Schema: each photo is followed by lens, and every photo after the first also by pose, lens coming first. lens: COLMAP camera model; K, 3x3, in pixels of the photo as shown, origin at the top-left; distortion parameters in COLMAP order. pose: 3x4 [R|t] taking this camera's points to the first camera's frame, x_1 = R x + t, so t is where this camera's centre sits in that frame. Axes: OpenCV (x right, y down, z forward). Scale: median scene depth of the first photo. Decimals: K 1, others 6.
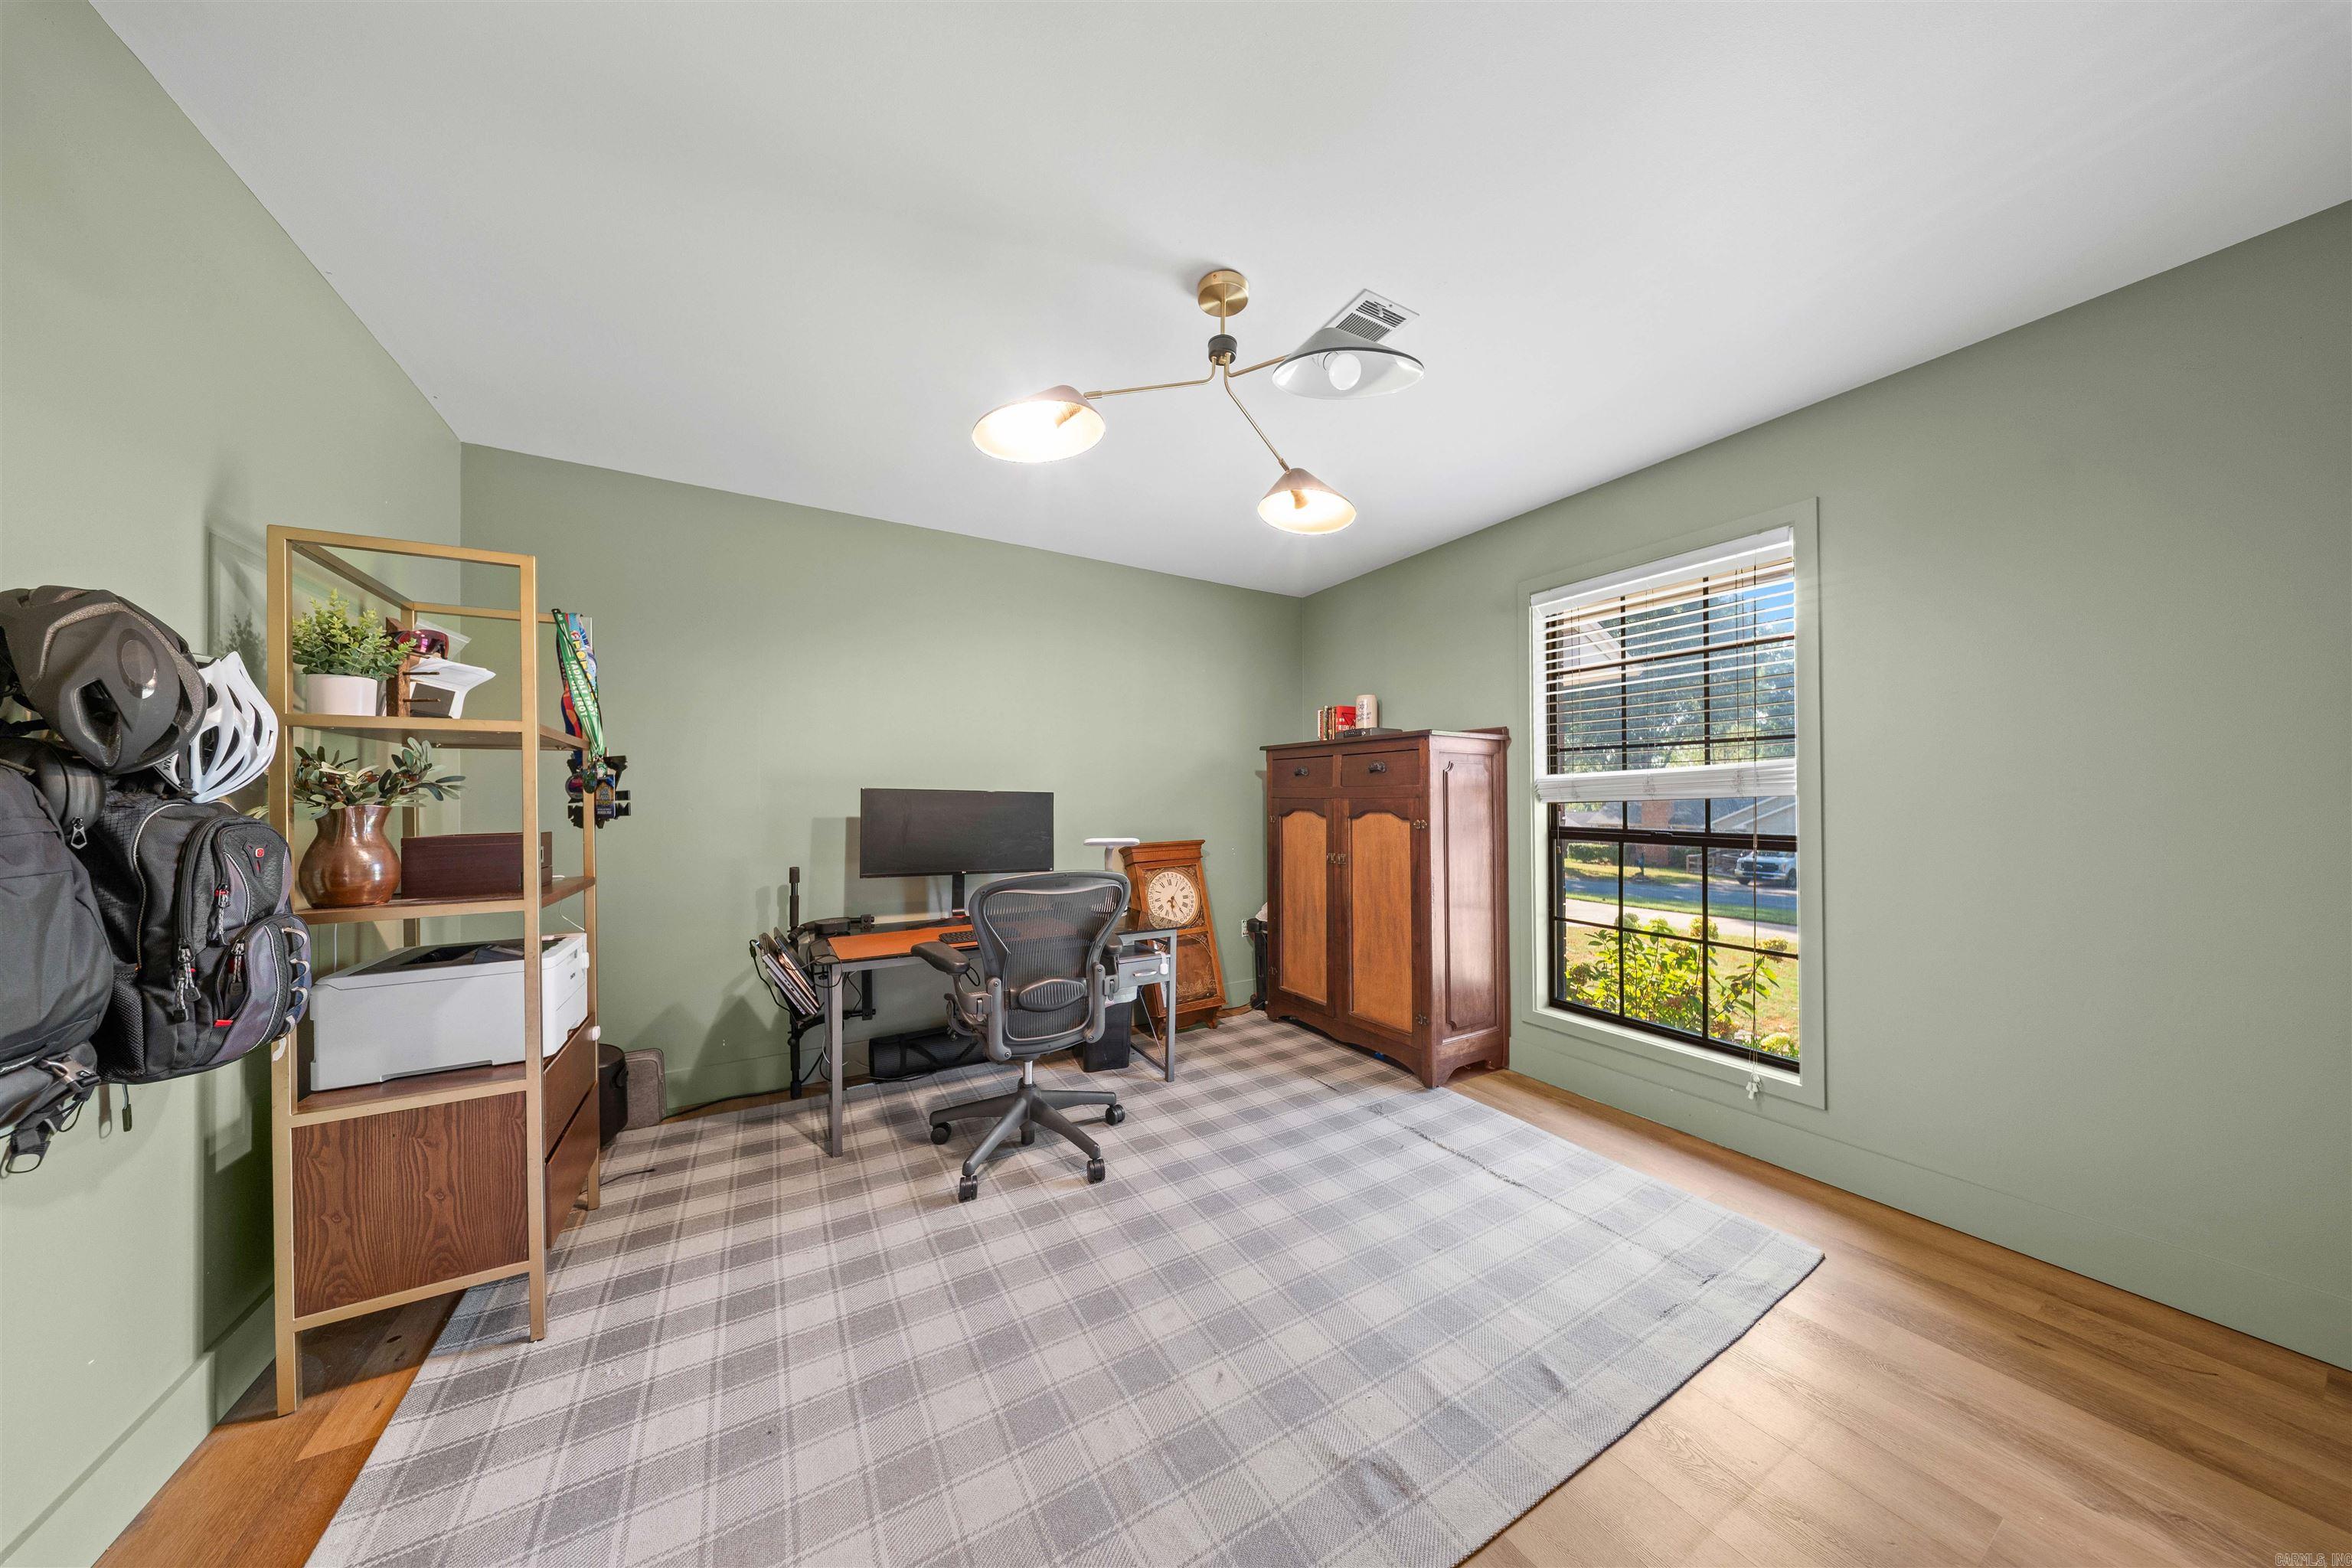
lens RADIAL K [[711.0, 0, 1178.0], [0, 711.0, 798.0], [0, 0, 1]] dist [-0.004283, -0.000948]
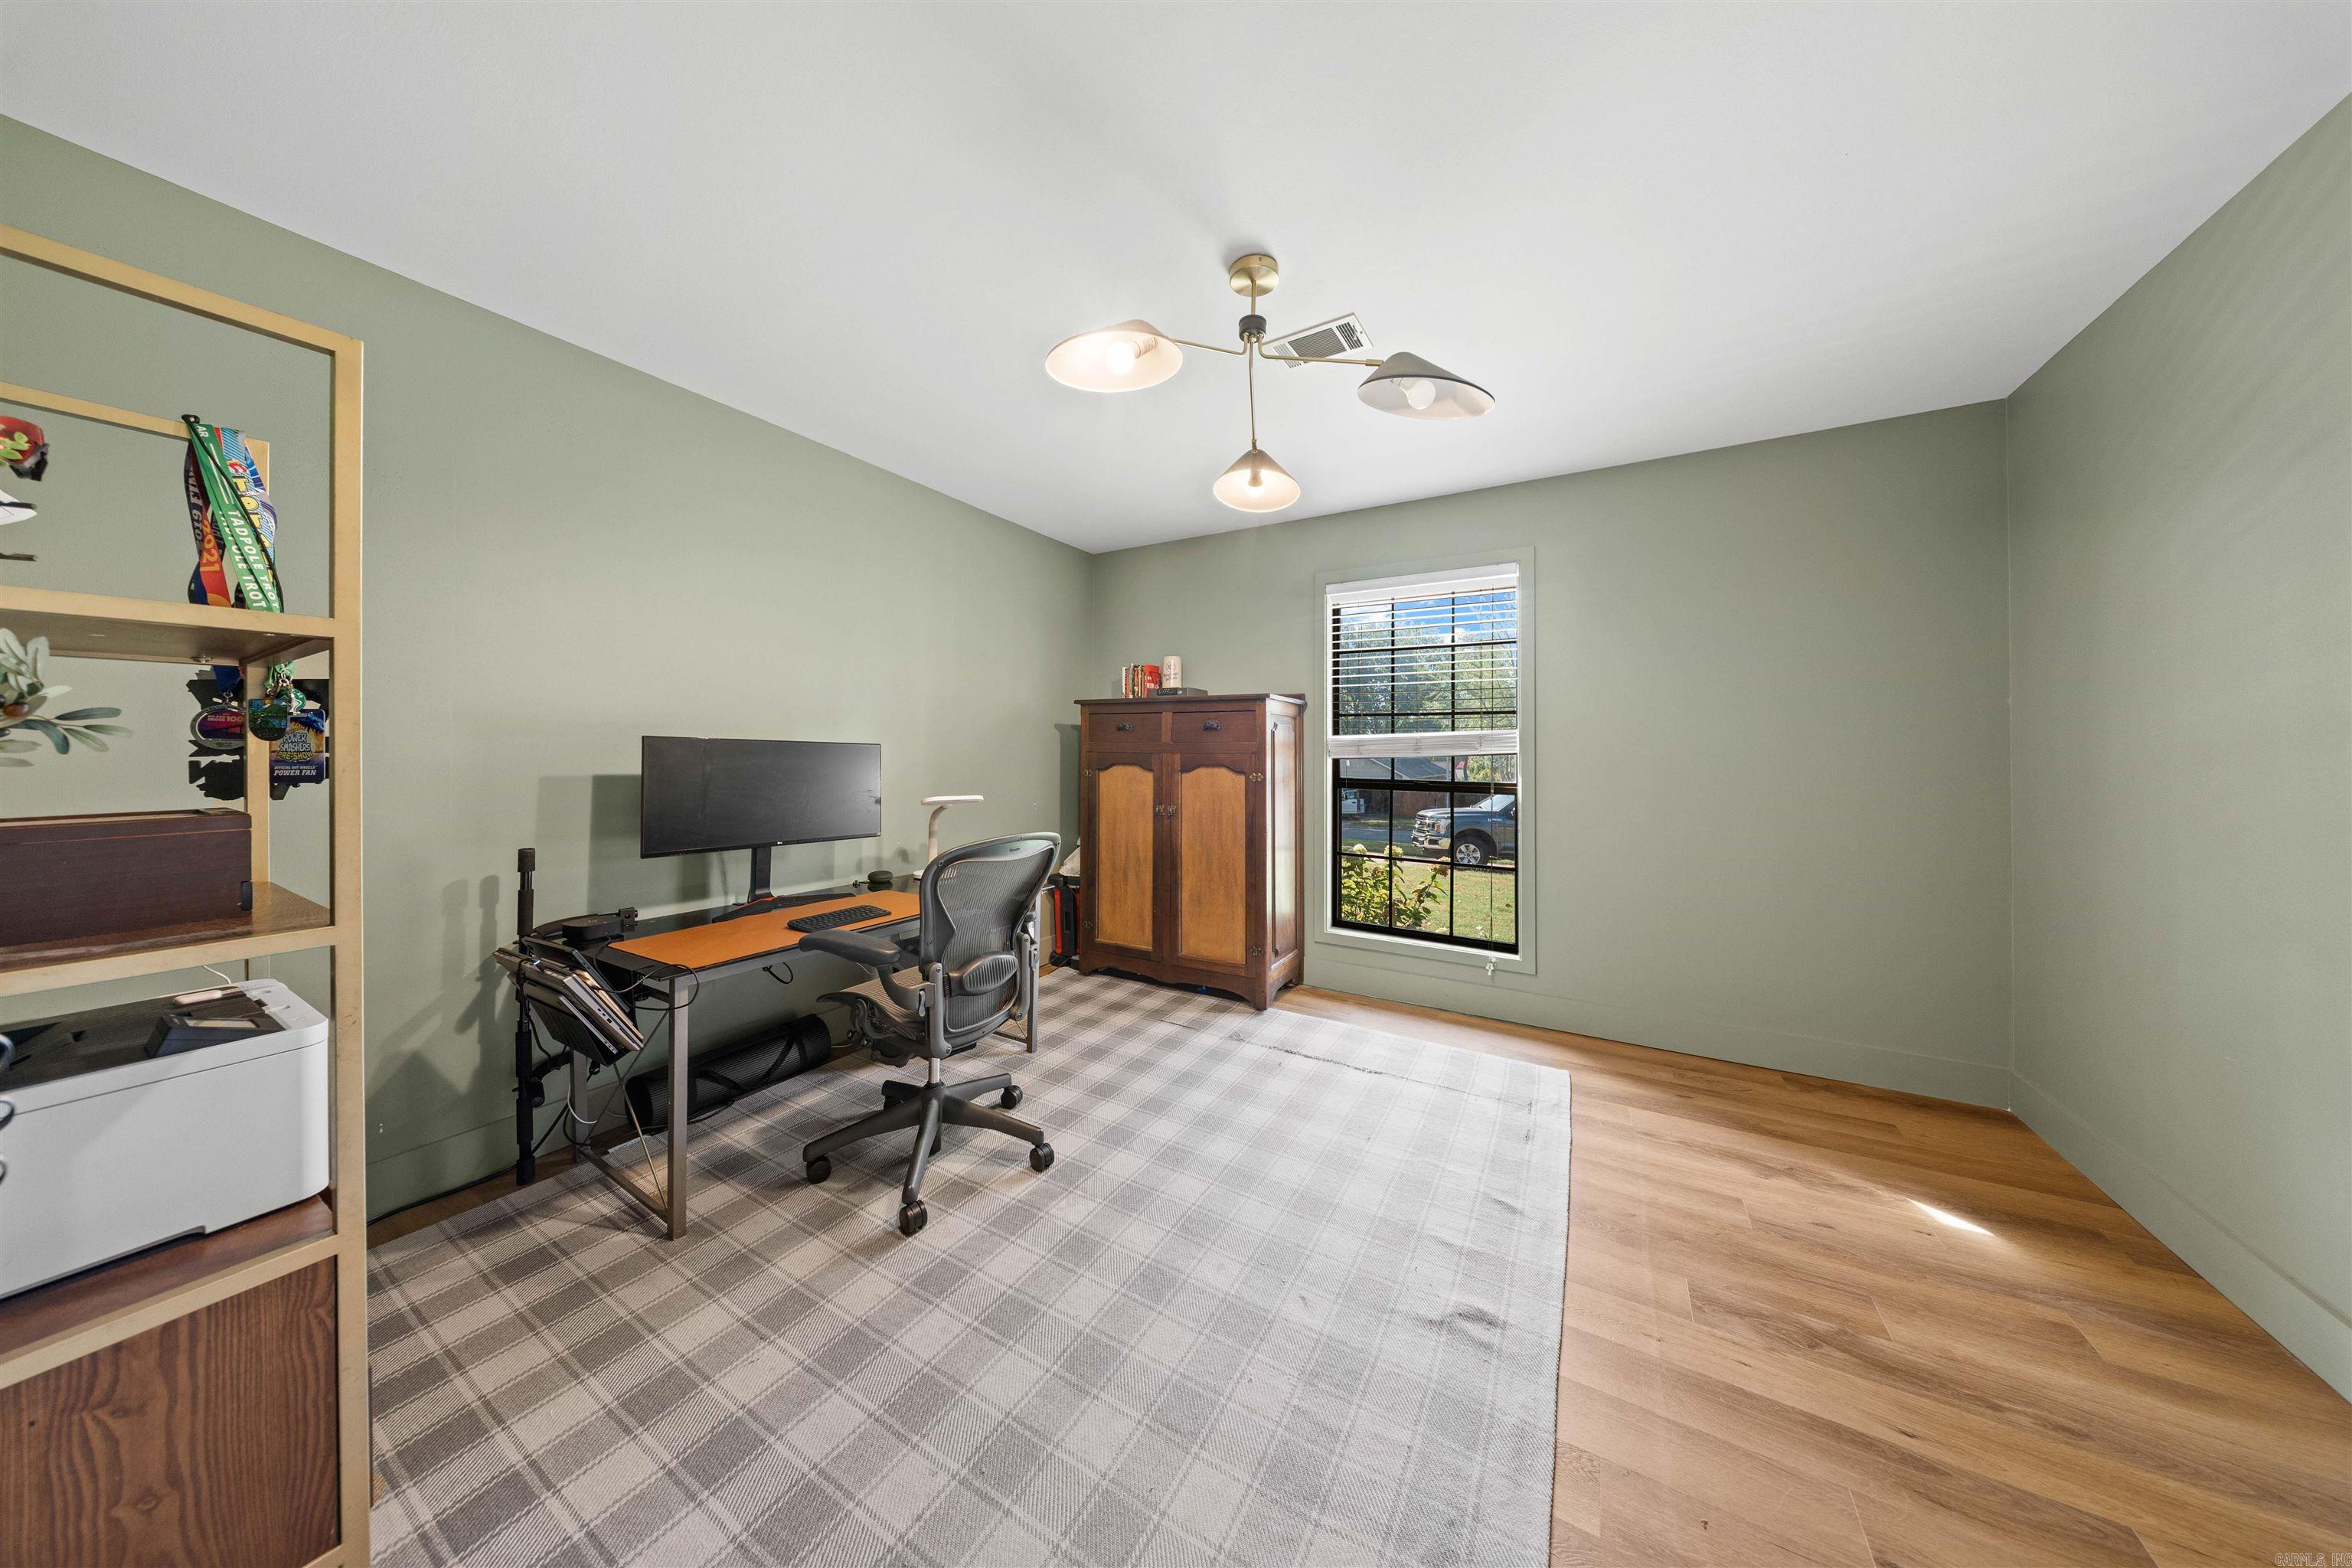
lens RADIAL K [[711.0, 0, 1181.7], [0, 711.0, 746.0], [0, 0, 1]] dist [-0.004283, -0.000948]
pose [[0.868808, 0.011832, 0.495008, -0.389302], [-0.009664, 0.999929, -0.006940, -0.004575], [-0.495055, 0.001246, 0.868861, 0.099990]]
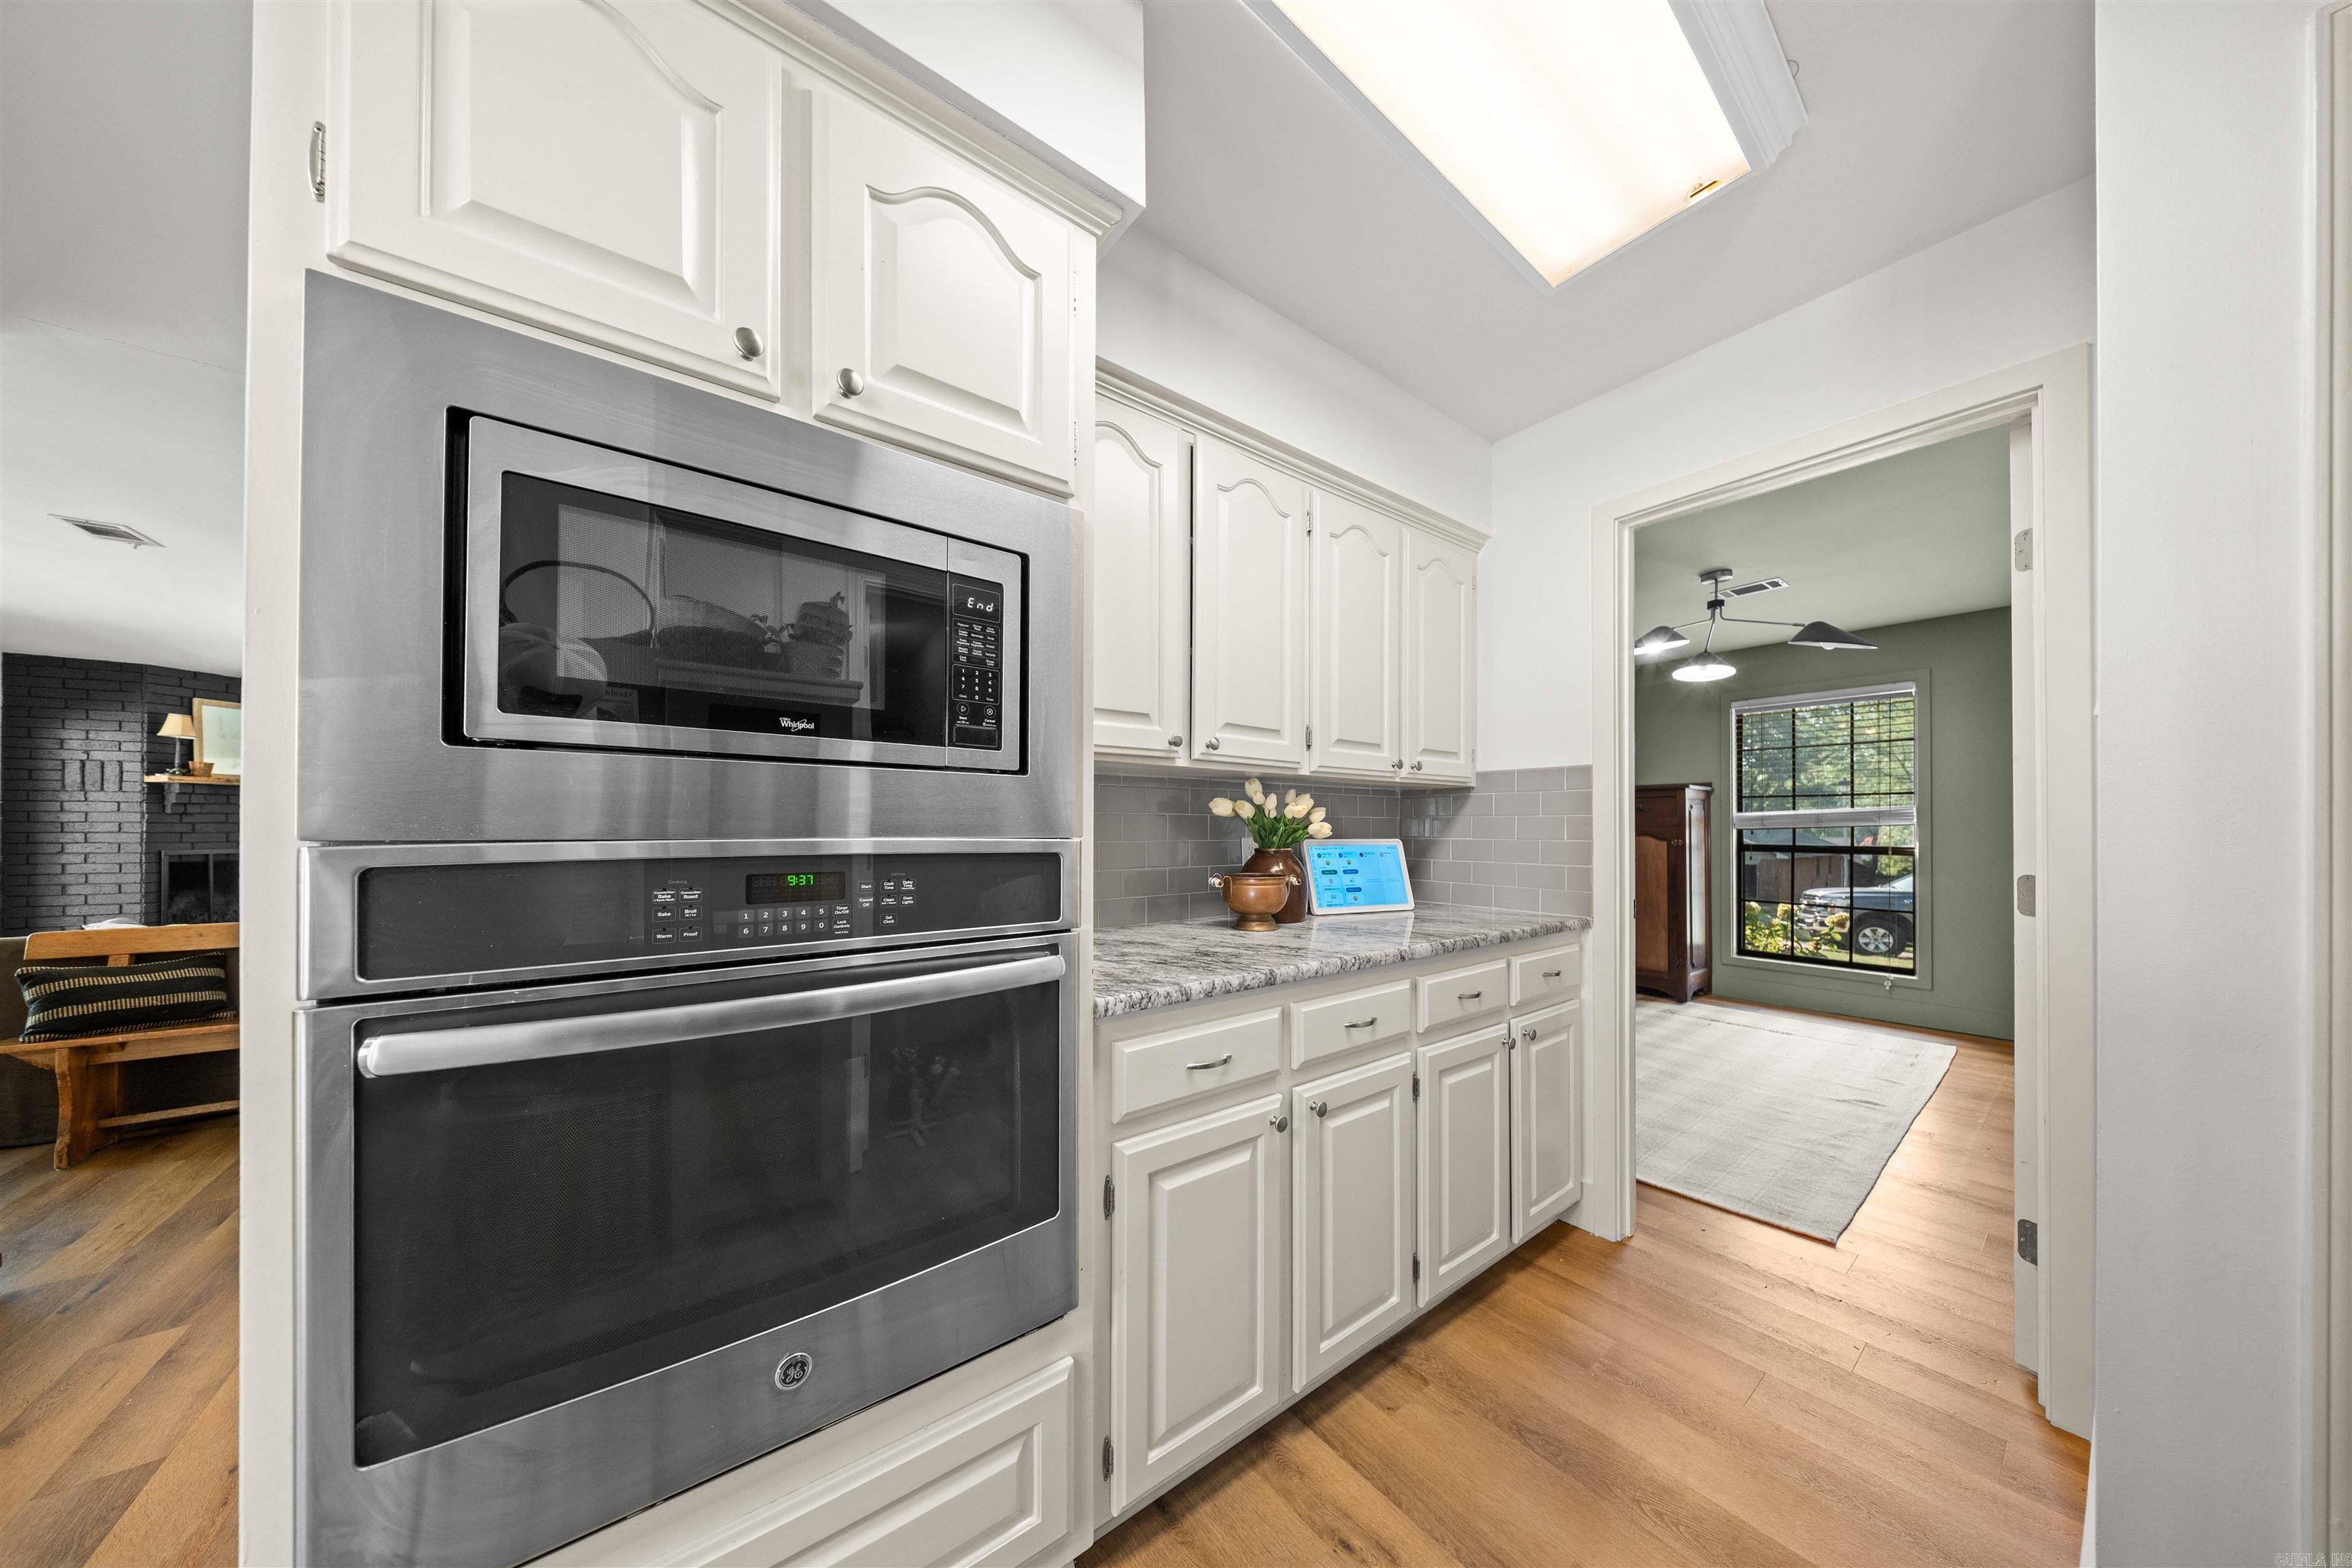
lens RADIAL K [[711.0, 0, 1165.8], [0, 711.0, 829.6], [0, 0, 1]] dist [-0.004283, -0.000948]
pose [[0.993803, 0.000983, 0.111155, -1.239500], [-0.001451, 0.999990, 0.004133, 0.002806], [-0.111150, -0.004269, 0.993794, -0.603375]]
